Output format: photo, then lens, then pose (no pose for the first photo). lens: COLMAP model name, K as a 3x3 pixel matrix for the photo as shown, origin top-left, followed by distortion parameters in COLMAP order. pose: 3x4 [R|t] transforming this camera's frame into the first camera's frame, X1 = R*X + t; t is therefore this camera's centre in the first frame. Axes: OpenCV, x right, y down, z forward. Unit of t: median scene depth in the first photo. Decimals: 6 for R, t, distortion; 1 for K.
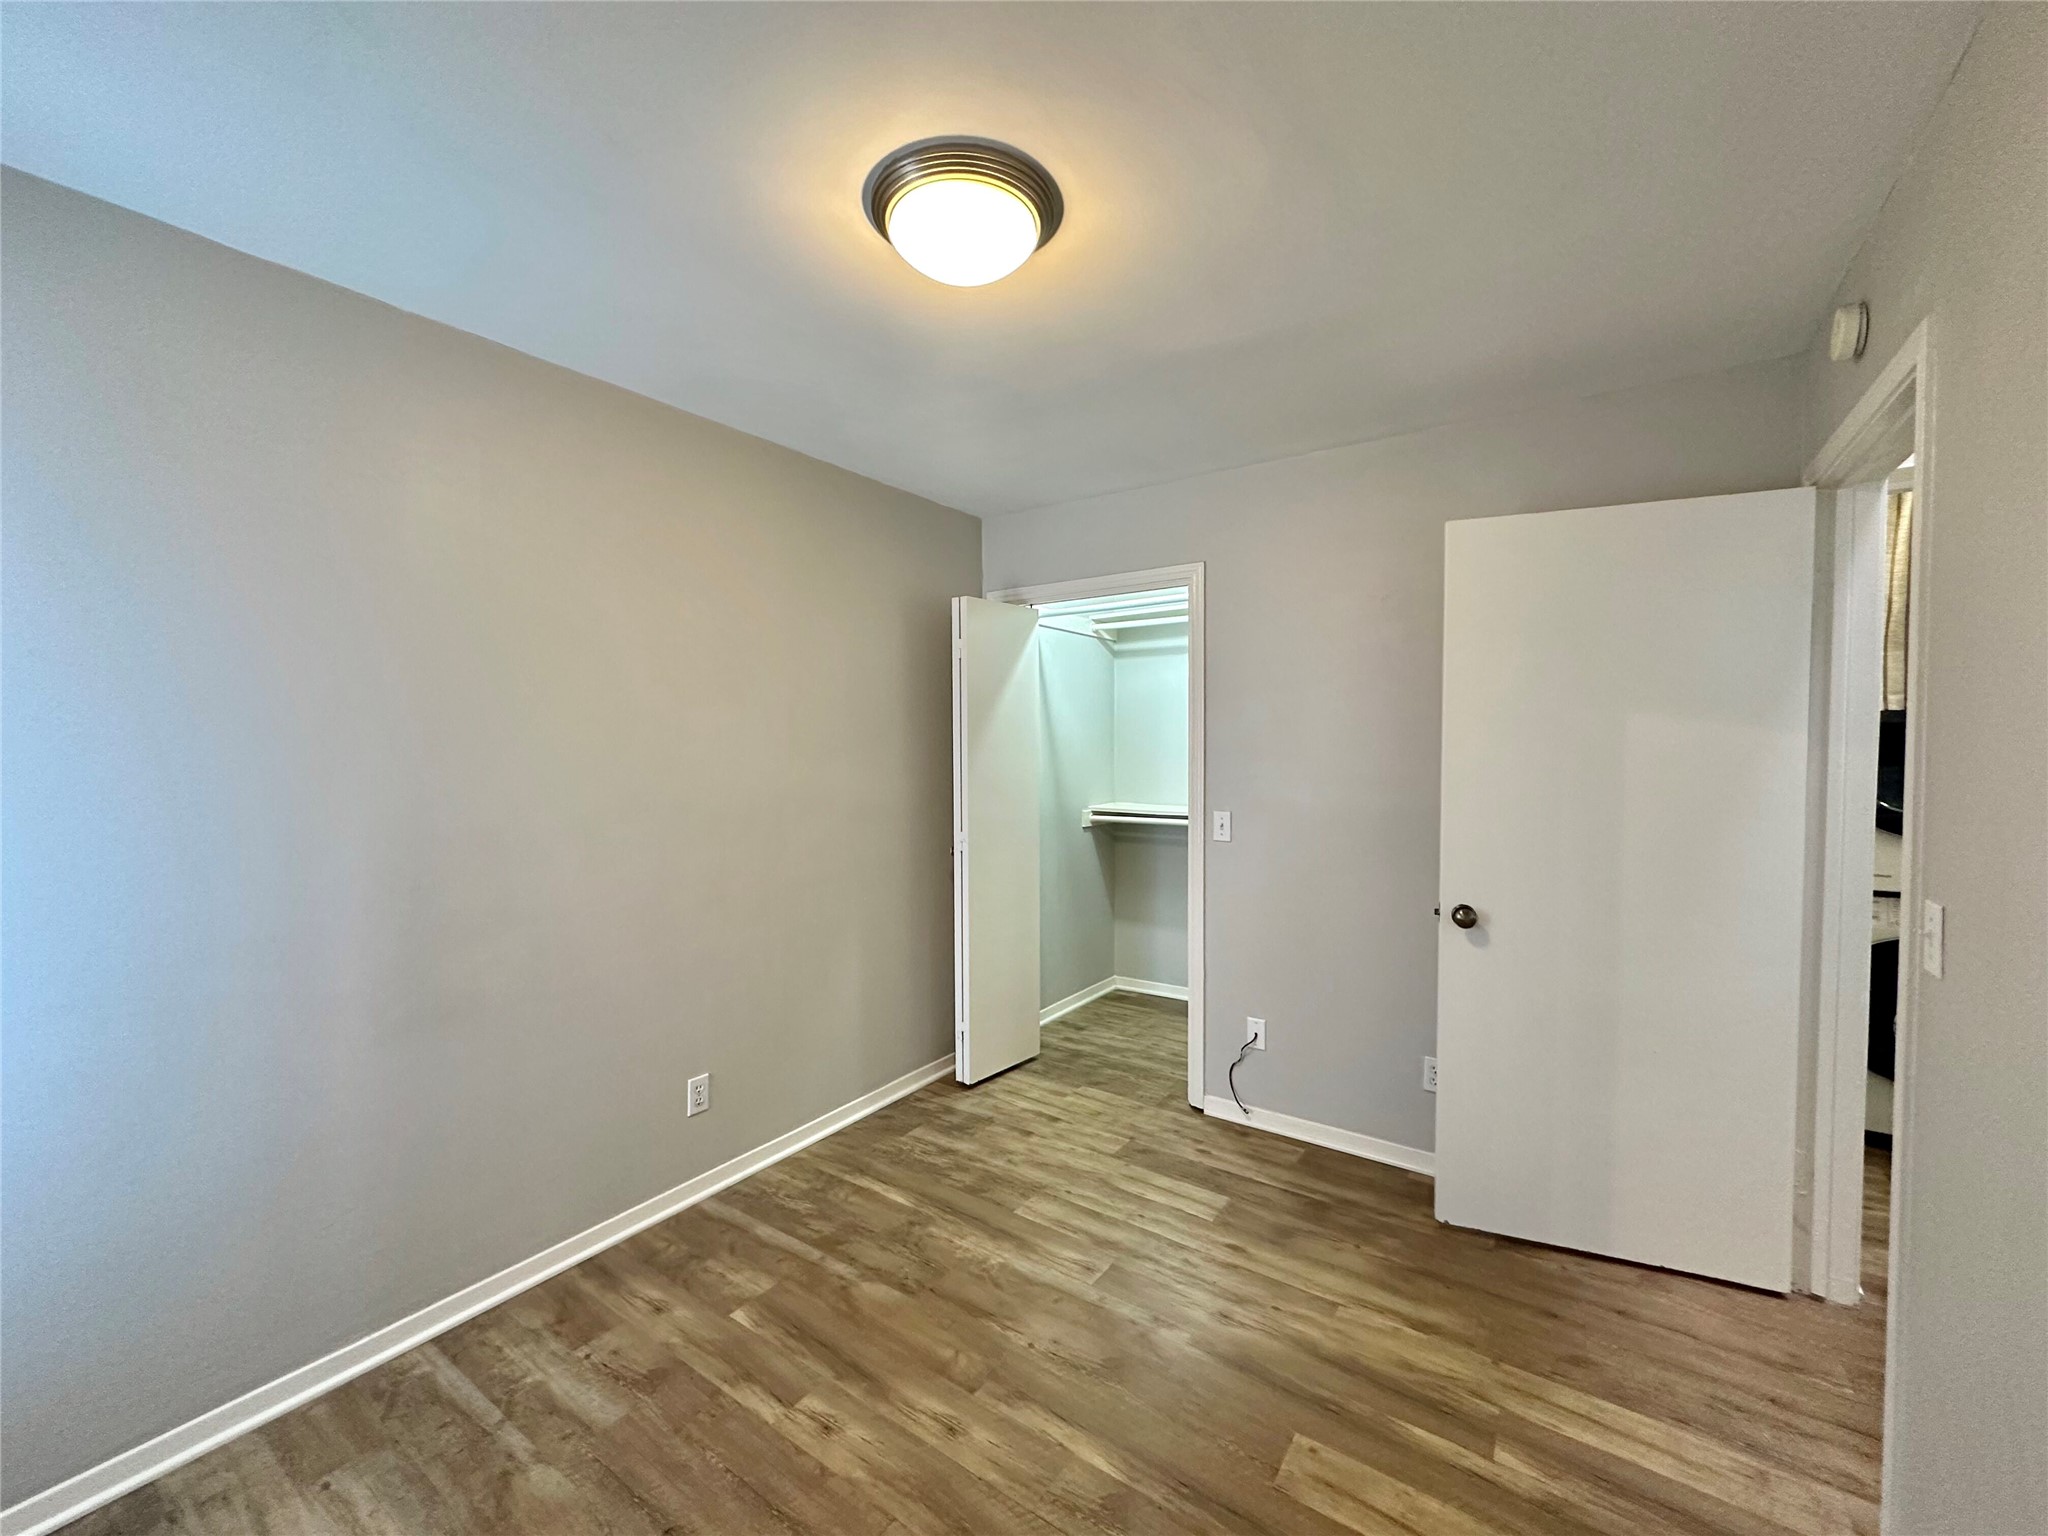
lens RADIAL K [[818.9, 0, 1029.1], [0, 818.9, 765.2], [0, 0, 1]] dist [-0.002469, 0.001008]
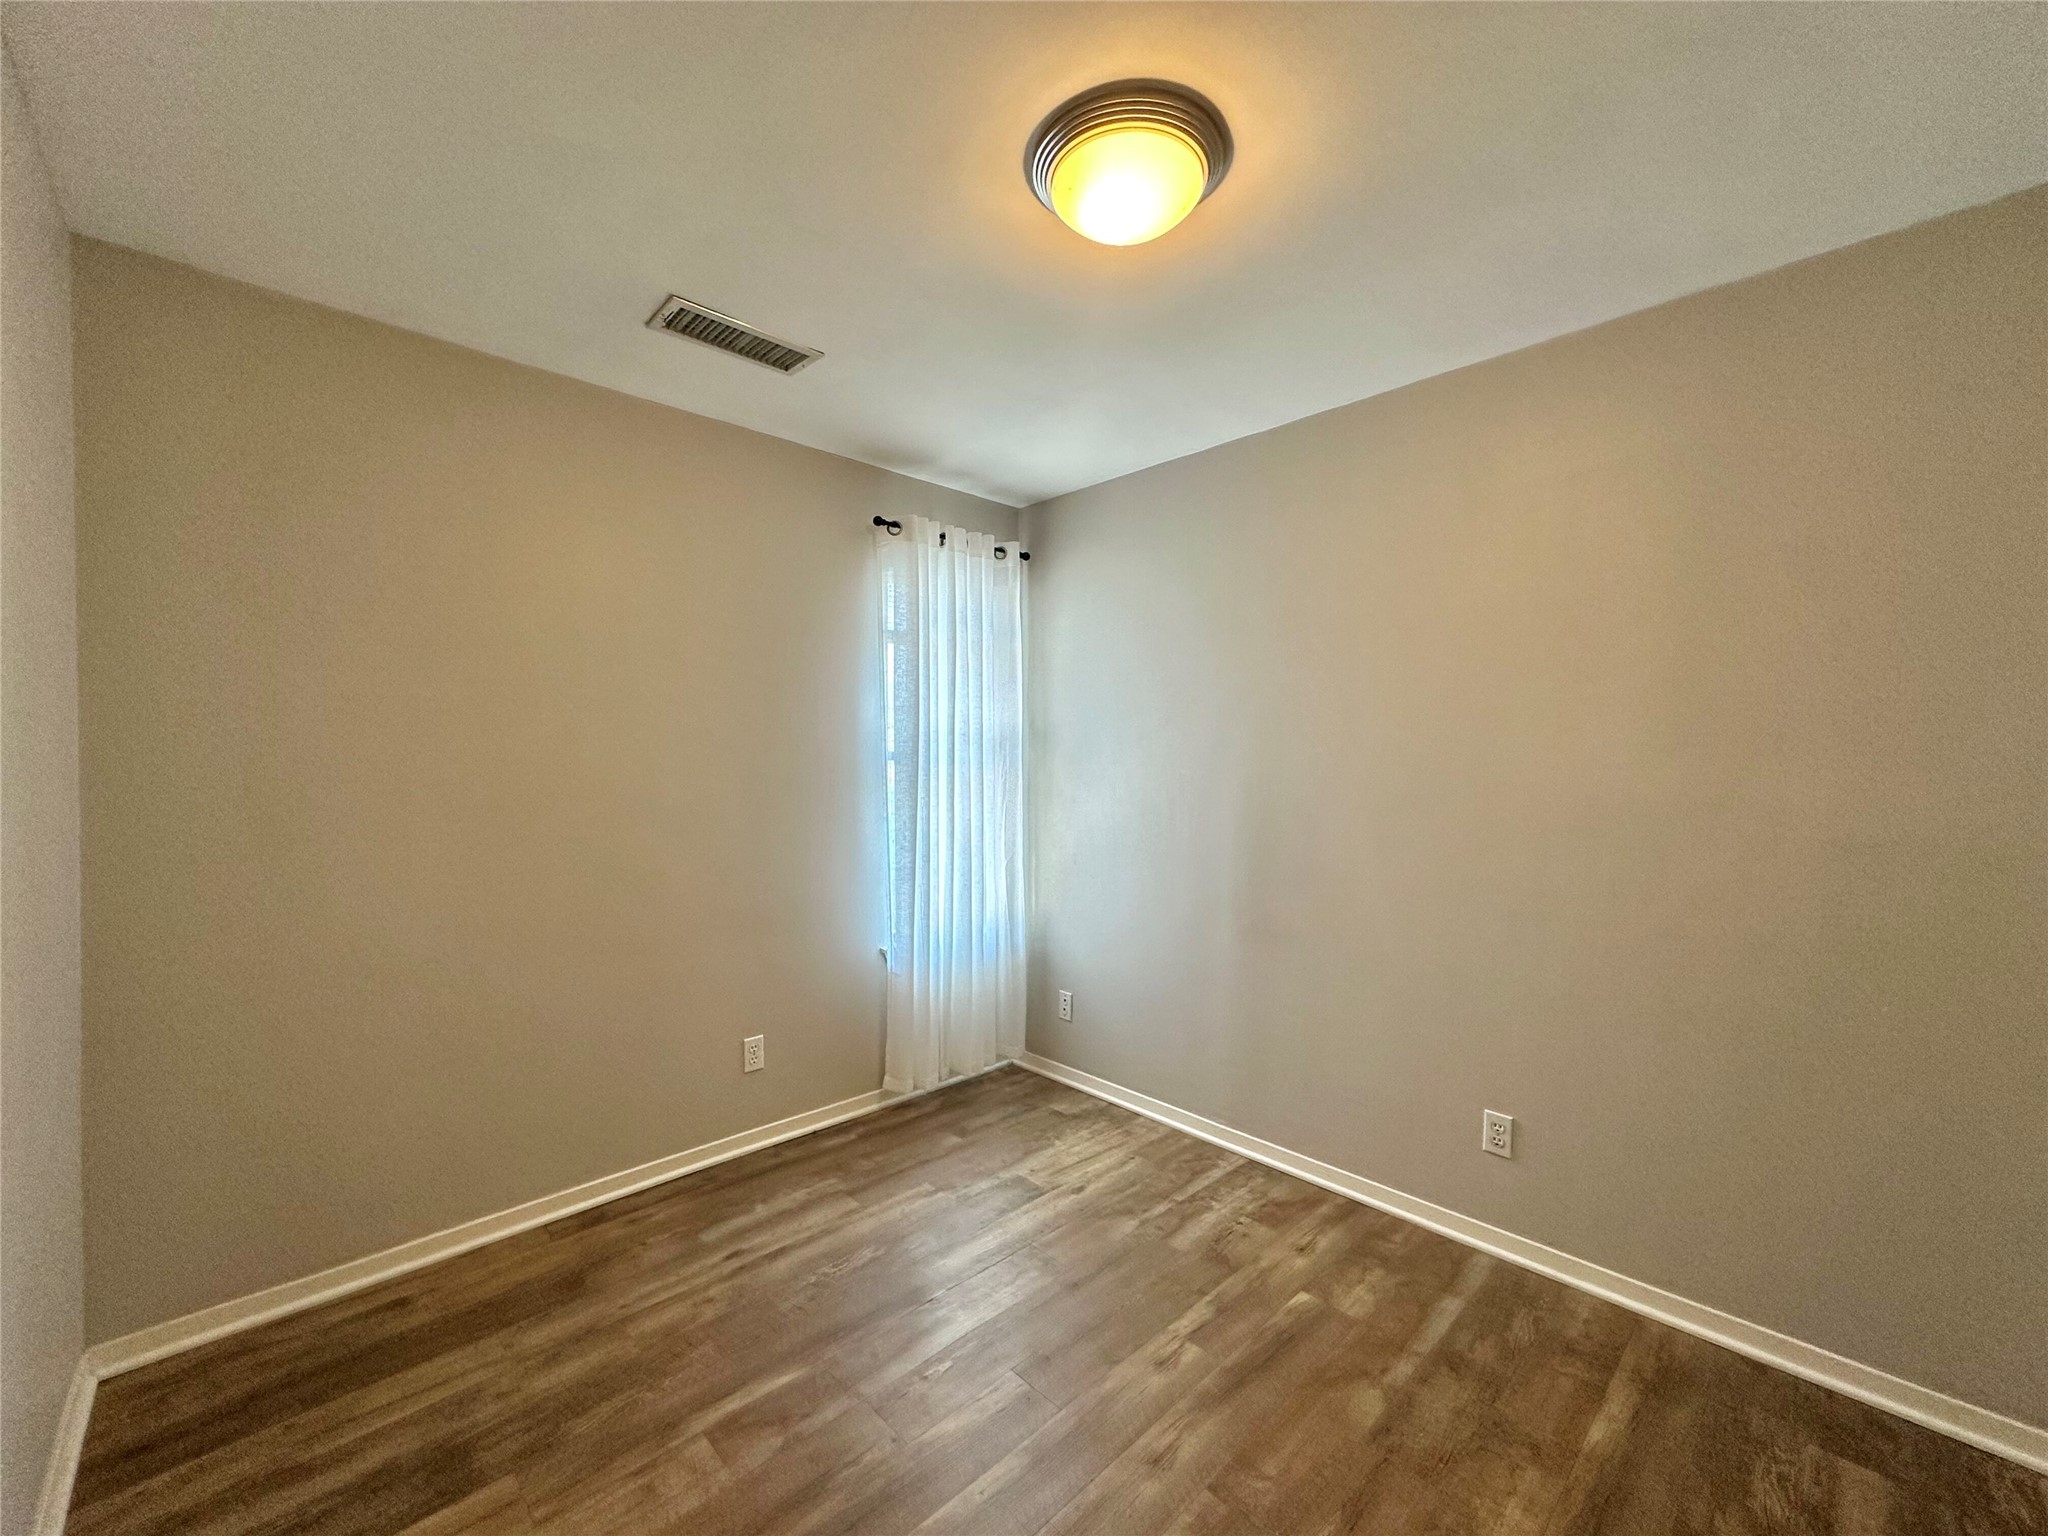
lens RADIAL K [[818.9, 0, 1029.2], [0, 818.9, 761.7], [0, 0, 1]] dist [-0.002469, 0.001008]
pose [[-0.193711, 0.010302, -0.981004, 0.731618], [-0.028564, 0.999462, 0.016136, 0.003734], [0.980643, 0.031147, -0.193313, 0.884163]]
